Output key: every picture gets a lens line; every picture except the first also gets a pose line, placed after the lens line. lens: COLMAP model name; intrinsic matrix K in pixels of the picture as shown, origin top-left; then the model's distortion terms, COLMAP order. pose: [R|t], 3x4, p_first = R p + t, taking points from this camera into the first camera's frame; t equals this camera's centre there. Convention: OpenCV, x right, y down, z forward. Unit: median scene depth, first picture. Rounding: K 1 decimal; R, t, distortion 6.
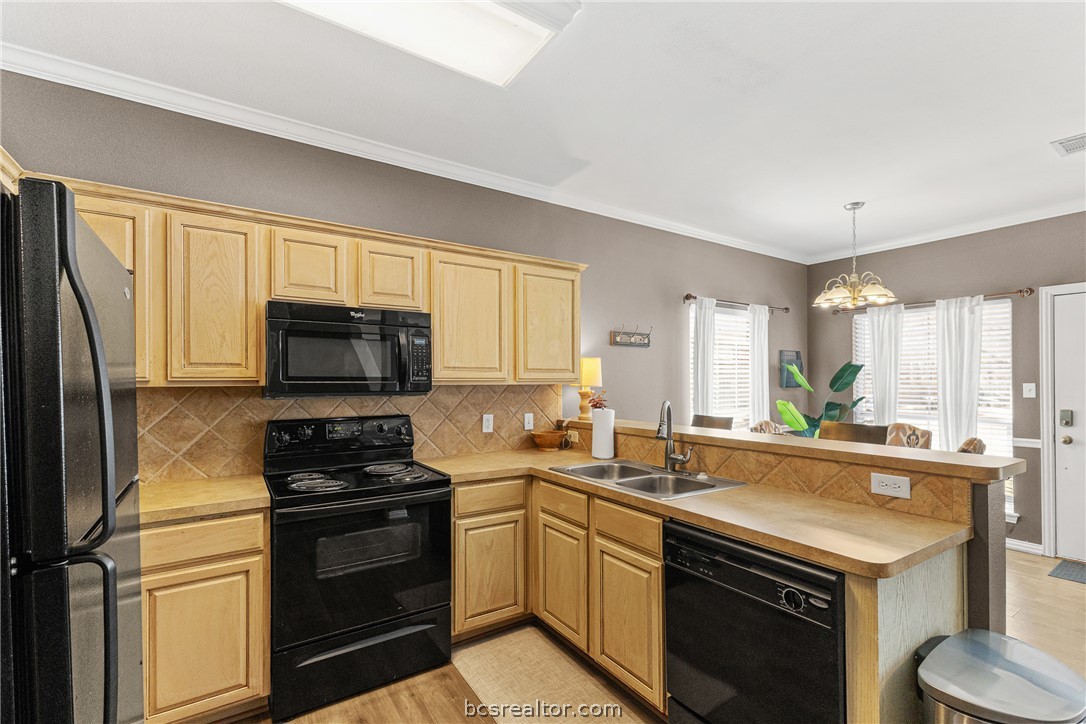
lens RADIAL K [[482.7, 0, 543.5], [0, 482.7, 381.9], [0, 0, 1]] dist [0.001232, -0.000515]
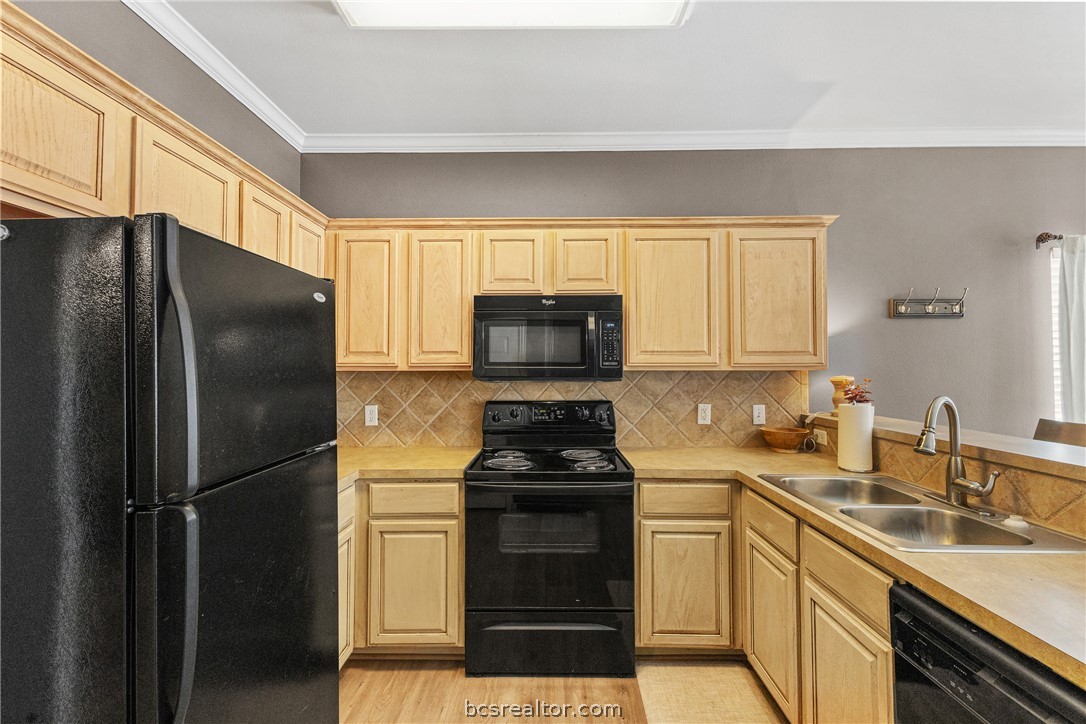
lens RADIAL K [[467.6, 0, 542.2], [0, 467.6, 358.8], [0, 0, 1]] dist [0.000237, -0.000119]
pose [[0.826387, -0.008841, -0.563033, 0.155779], [-0.001030, 0.999851, -0.017212, -0.000520], [0.563102, 0.014804, 0.826255, 0.155573]]
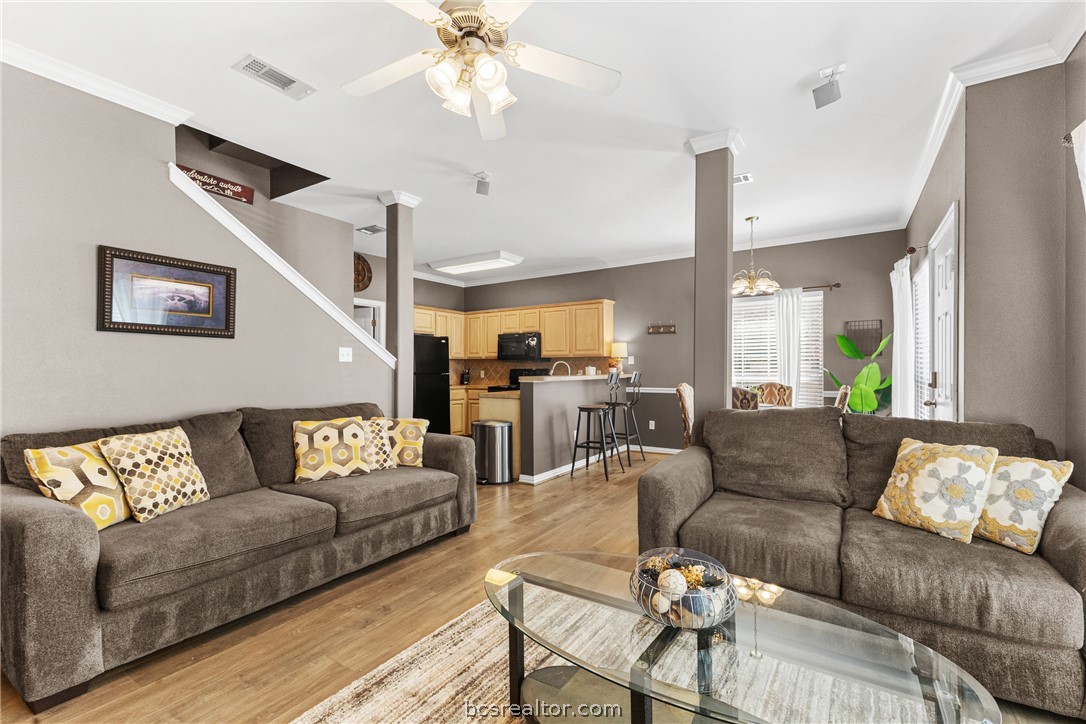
lens RADIAL K [[474.7, 0, 549.8], [0, 474.7, 368.5], [0, 0, 1]] dist [0.000580, -0.000261]
pose [[0.413318, 0.002908, -0.910582, 2.446837], [0.006555, 0.999959, 0.006169, 0.058072], [0.910563, -0.008518, 0.413282, -0.102150]]
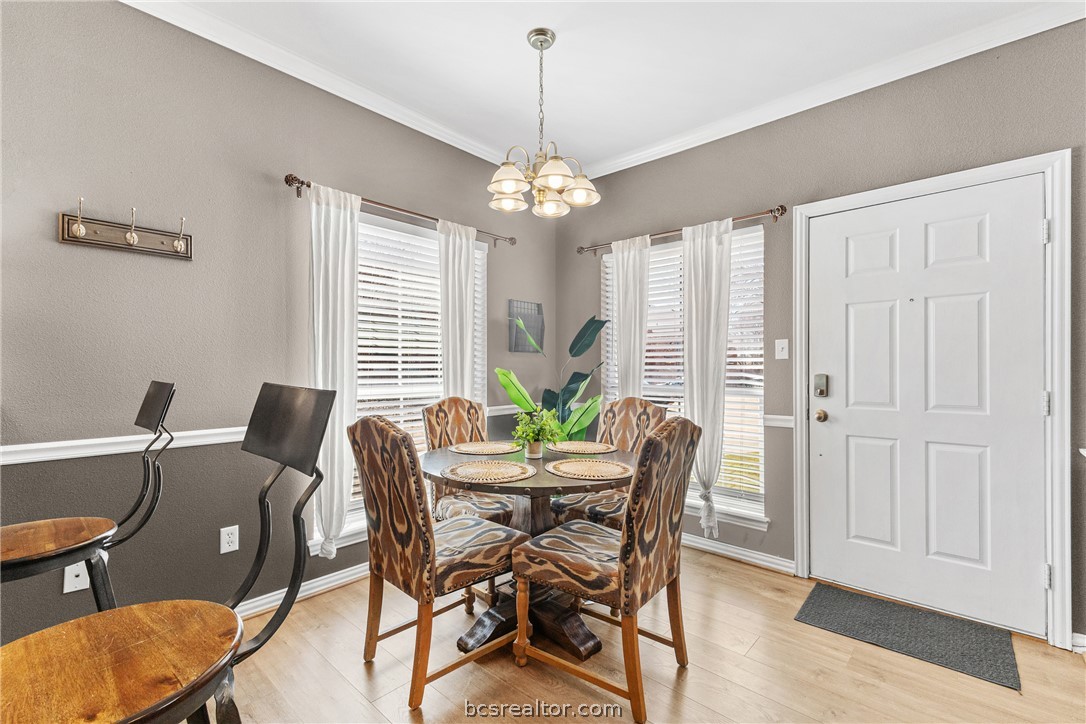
lens RADIAL K [[474.7, 0, 549.8], [0, 474.7, 368.5], [0, 0, 1]] dist [0.000580, -0.000261]
pose [[0.962491, 0.001788, 0.271309, 0.735520], [-0.002585, 0.999993, 0.002583, 0.071531], [-0.271302, -0.003187, 0.962489, 0.629044]]
